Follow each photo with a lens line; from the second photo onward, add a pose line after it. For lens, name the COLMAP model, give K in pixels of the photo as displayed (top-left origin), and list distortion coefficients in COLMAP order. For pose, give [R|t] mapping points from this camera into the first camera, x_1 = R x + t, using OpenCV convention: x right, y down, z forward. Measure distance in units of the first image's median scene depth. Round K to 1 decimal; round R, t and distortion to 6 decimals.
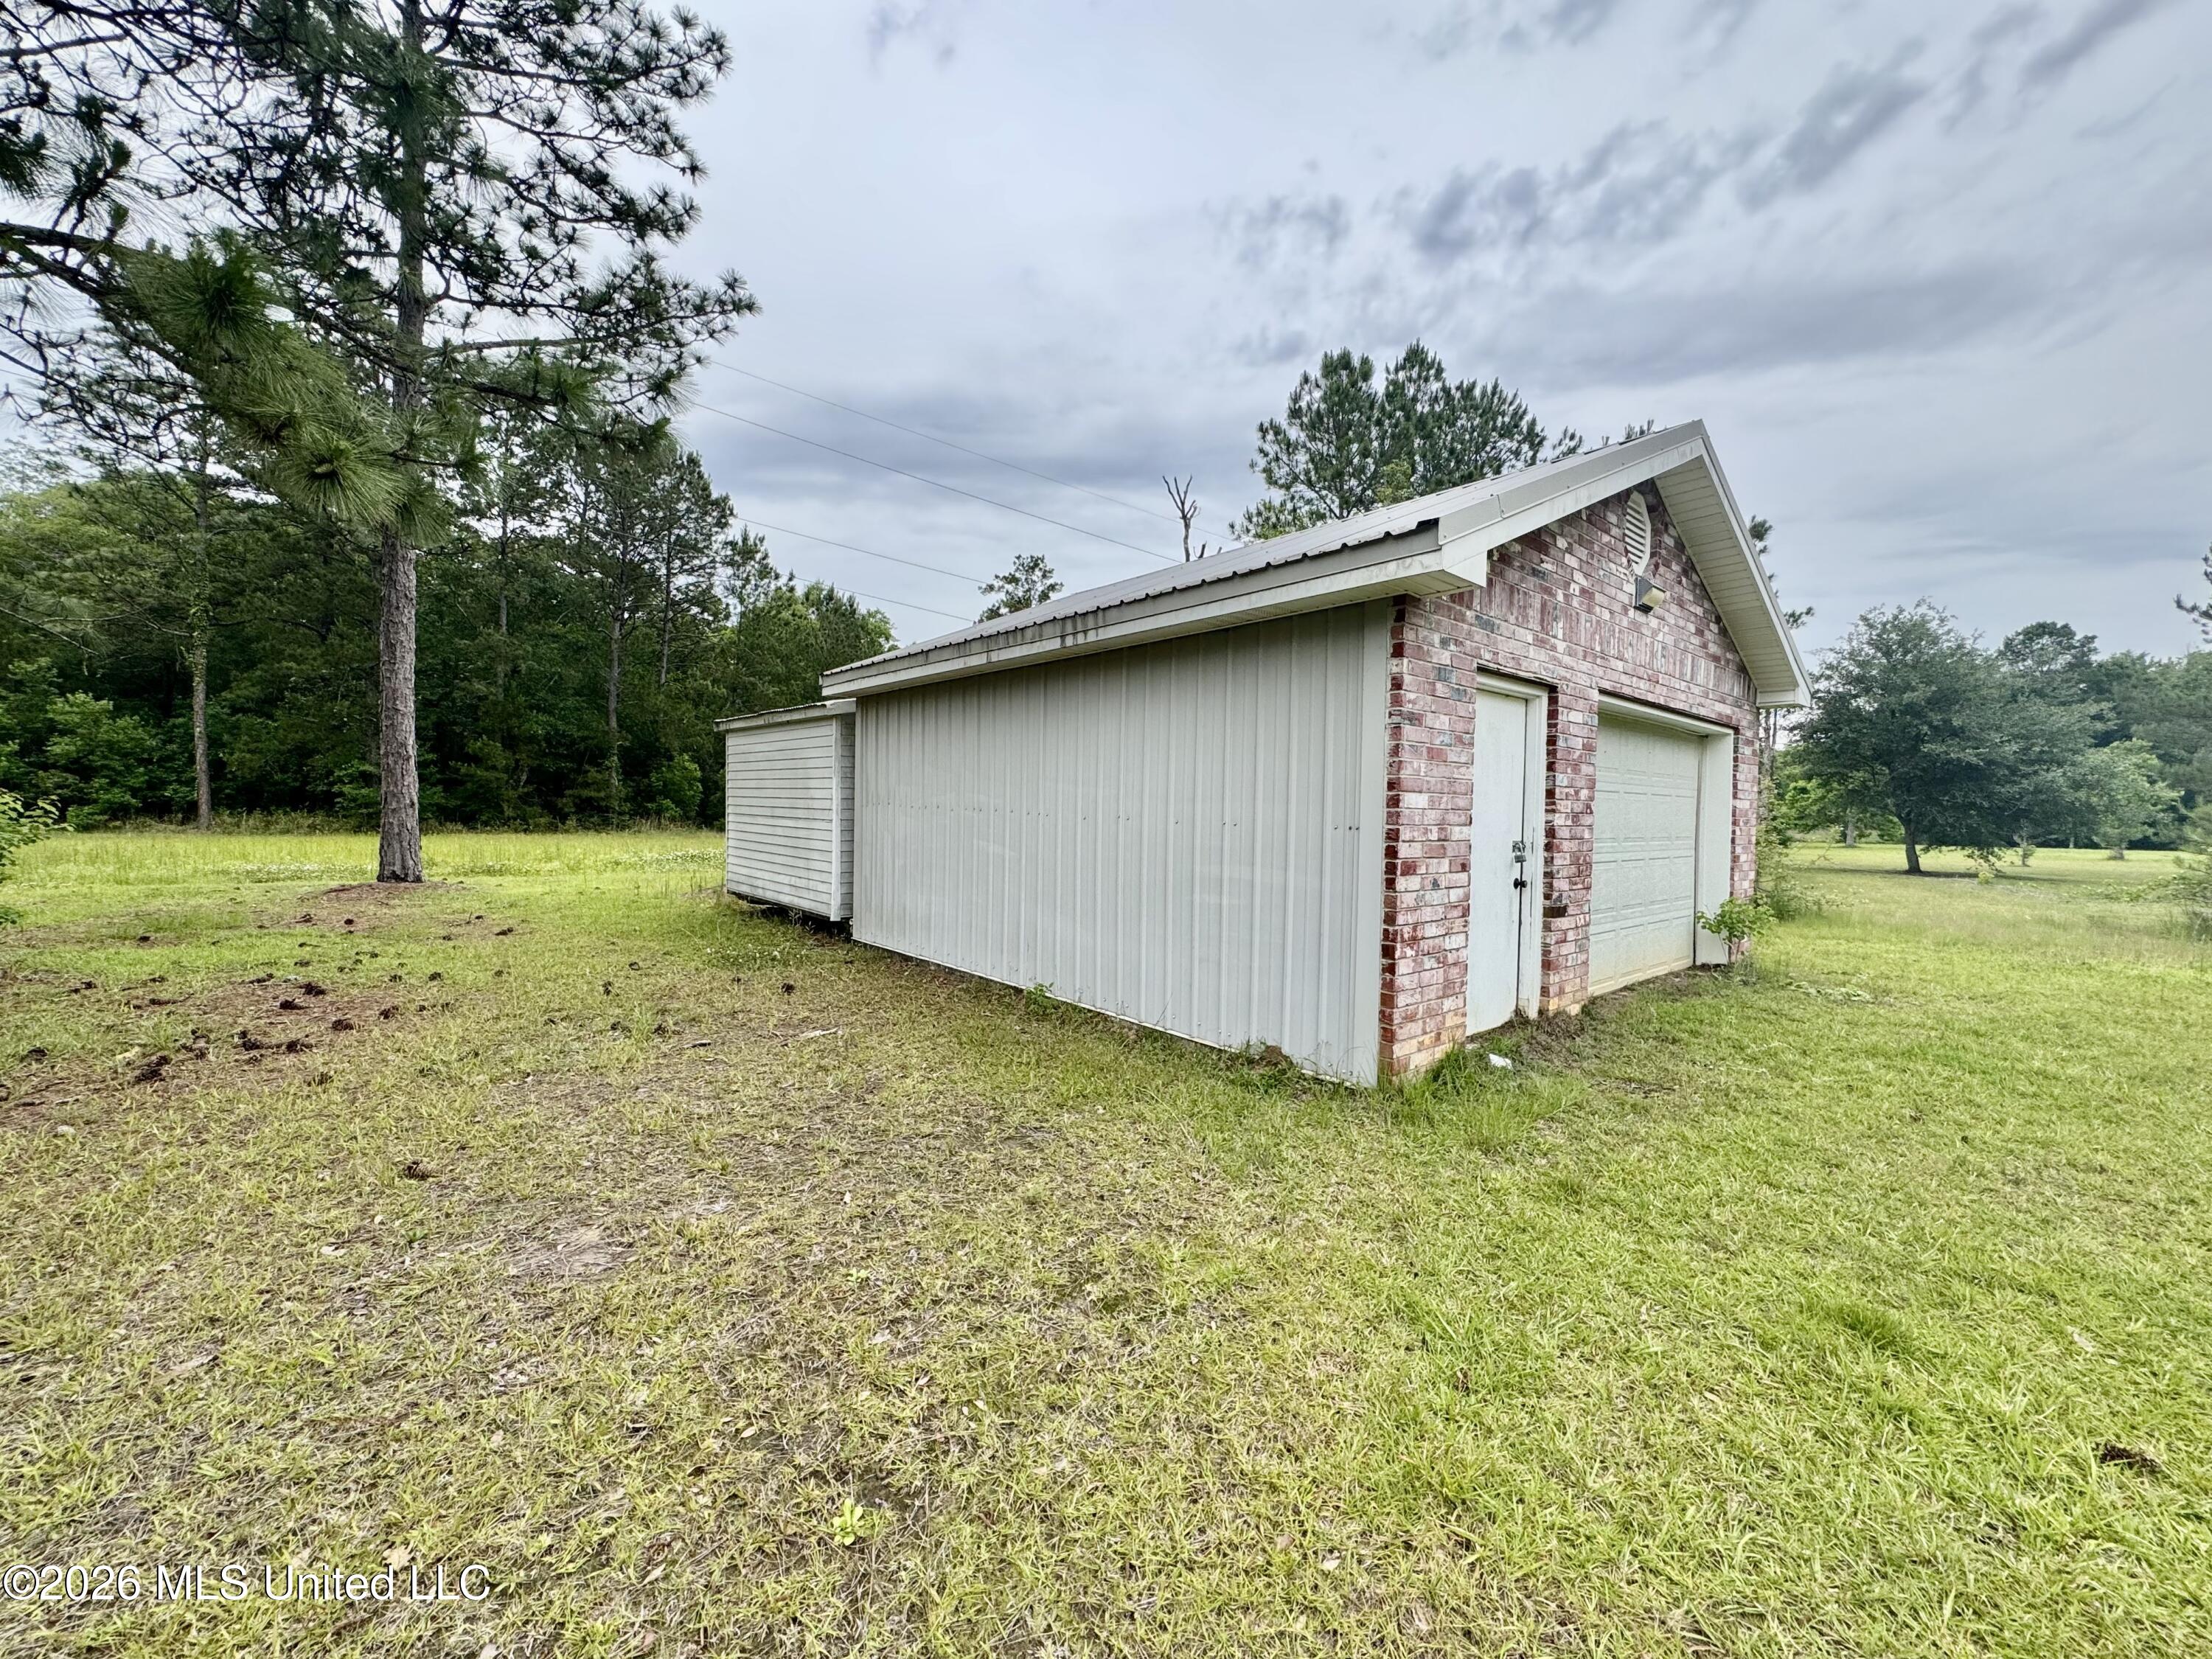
lens RADIAL K [[883.7, 0, 1108.4], [0, 883.7, 824.2], [0, 0, 1]] dist [0.000405, 0.000183]
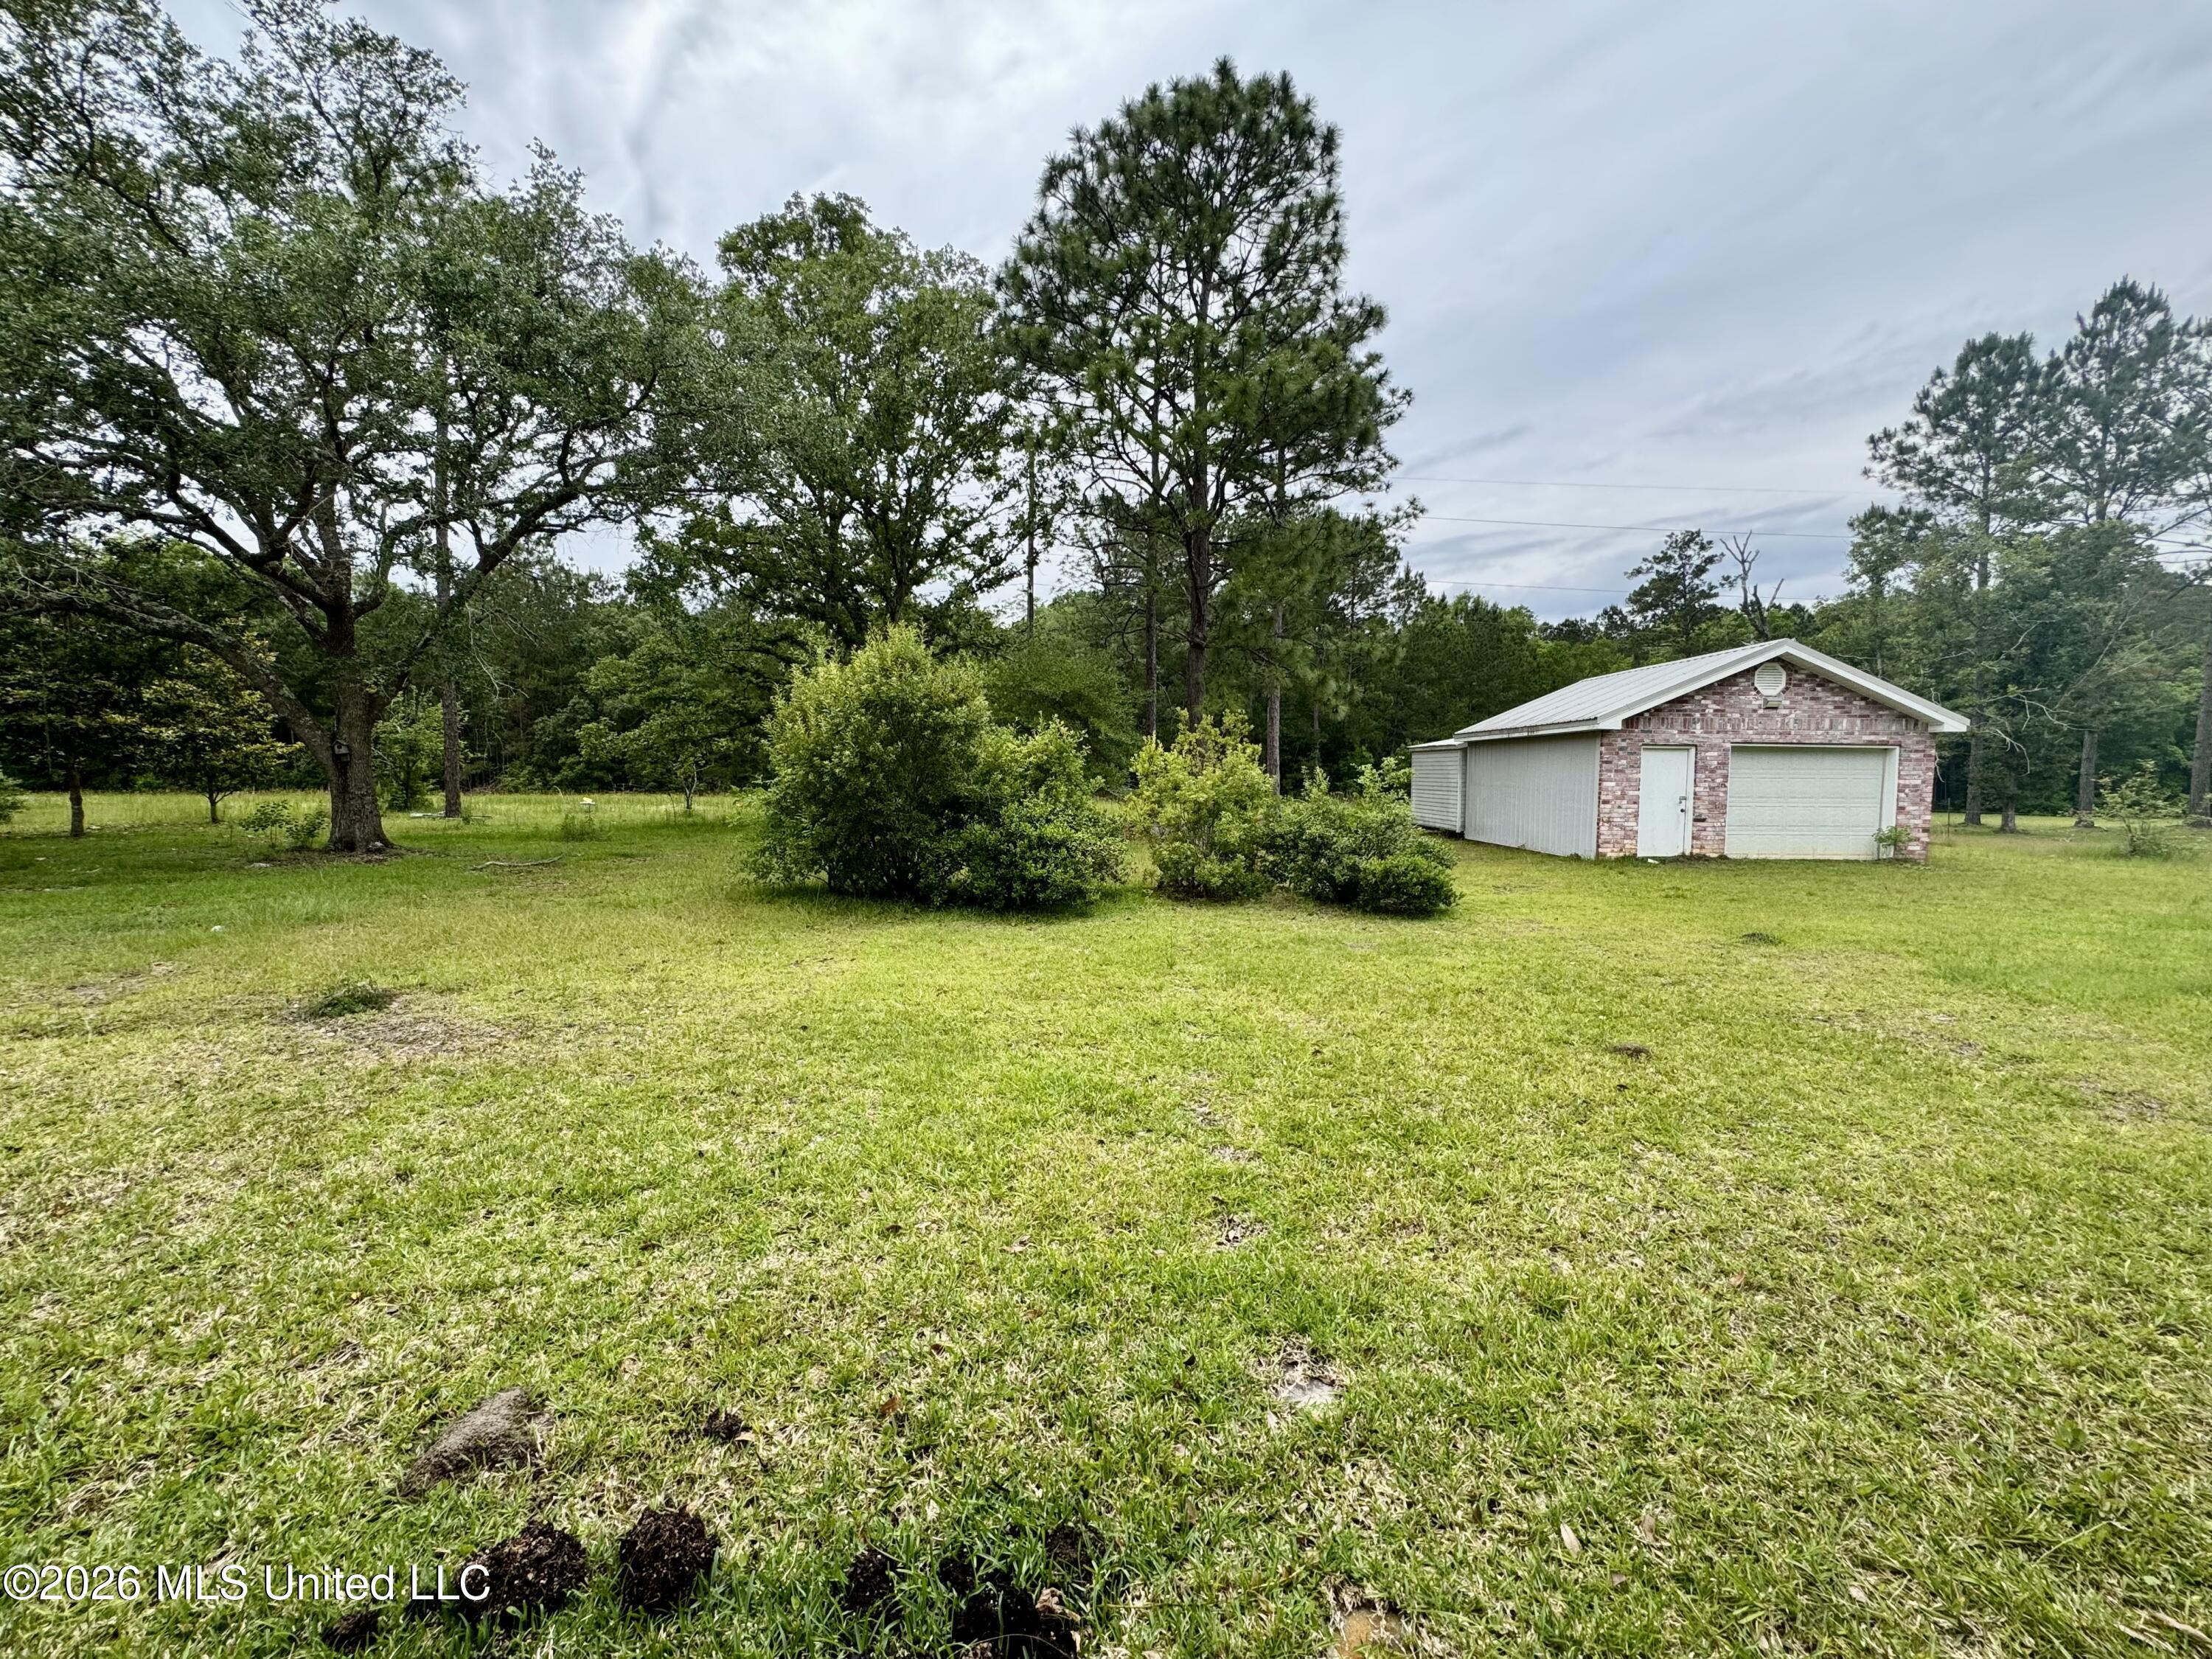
lens RADIAL K [[883.7, 0, 1109.3], [0, 883.7, 822.5], [0, 0, 1]] dist [0.000405, 0.000183]
pose [[0.762408, 0.019230, -0.646811, 0.146388], [-0.003730, 0.999672, 0.025325, 0.006186], [0.647086, -0.016895, 0.762230, -0.407404]]
